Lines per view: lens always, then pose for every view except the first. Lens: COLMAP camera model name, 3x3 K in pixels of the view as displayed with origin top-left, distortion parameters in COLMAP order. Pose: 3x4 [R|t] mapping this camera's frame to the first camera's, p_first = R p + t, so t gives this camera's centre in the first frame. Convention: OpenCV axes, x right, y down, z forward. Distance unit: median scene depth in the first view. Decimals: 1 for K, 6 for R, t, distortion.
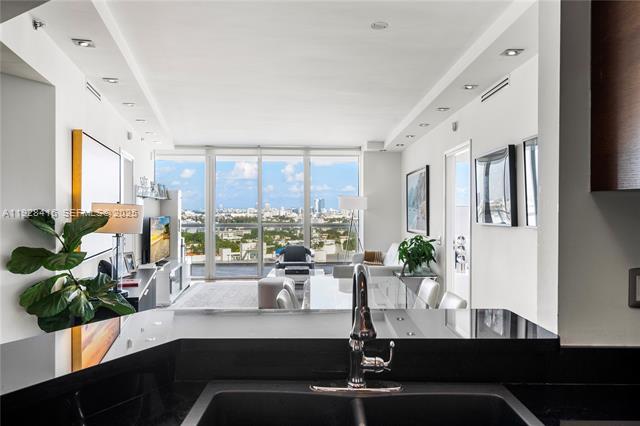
lens RADIAL K [[434.6, 0, 315.6], [0, 434.6, 211.1], [0, 0, 1]] dist [0.005870, 0.001513]
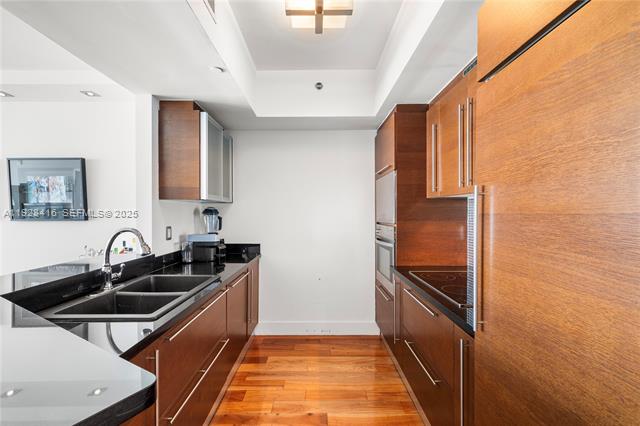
lens RADIAL K [[278.4, 0, 320.0], [0, 278.4, 213.0], [0, 0, 1]] dist [-0.000486, -0.000084]
pose [[-0.023183, -0.002218, 0.999729, -0.285247], [0.004106, 0.999989, 0.002314, 0.009997], [-0.999723, 0.004159, -0.023173, 0.006921]]
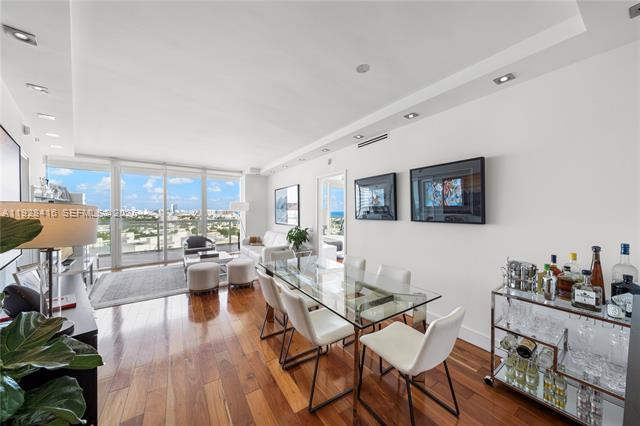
lens RADIAL K [[219.8, 0, 316.6], [0, 219.8, 213.5], [0, 0, 1]] dist [0.000232, -0.000014]
pose [[0.834358, -0.008579, 0.551156, -0.195065], [0.003038, 0.999935, 0.010966, -0.002257], [-0.551215, -0.007475, 0.834330, 0.312625]]
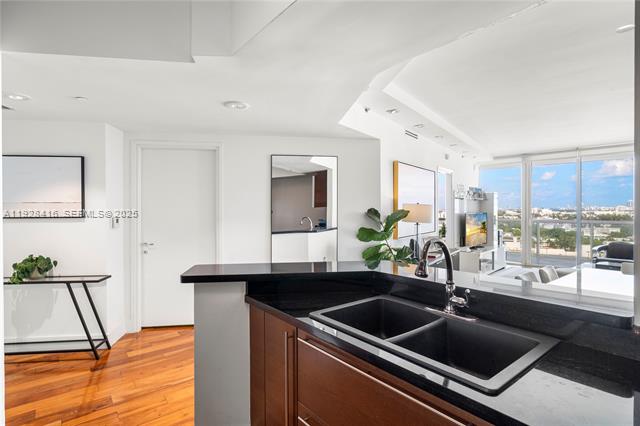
lens RADIAL K [[335.7, 0, 320.0], [0, 335.7, 213.0], [0, 0, 1]] dist [0.003295, 0.000669]
pose [[0.640643, 0.007170, -0.767806, 0.175499], [0.001710, 0.999941, 0.010764, 0.001565], [0.767837, -0.008208, 0.640592, -0.045320]]
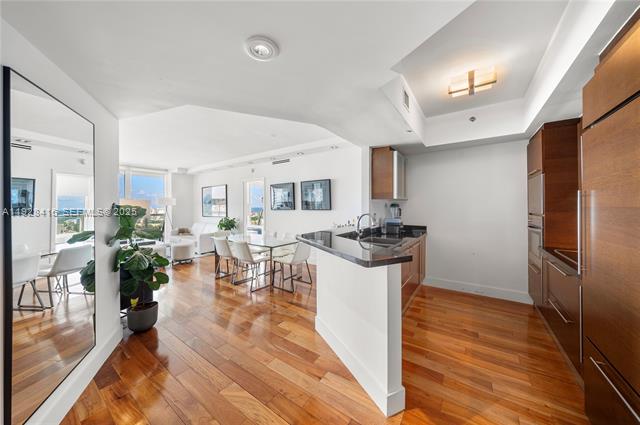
lens RADIAL K [[218.2, 0, 320.2], [0, 218.2, 206.6], [0, 0, 1]] dist [-0.000567, -0.000046]
pose [[0.563343, -0.006132, 0.826200, -0.474580], [0.008498, 0.999963, 0.001628, 0.008427], [-0.826179, 0.006104, 0.563374, 0.004752]]
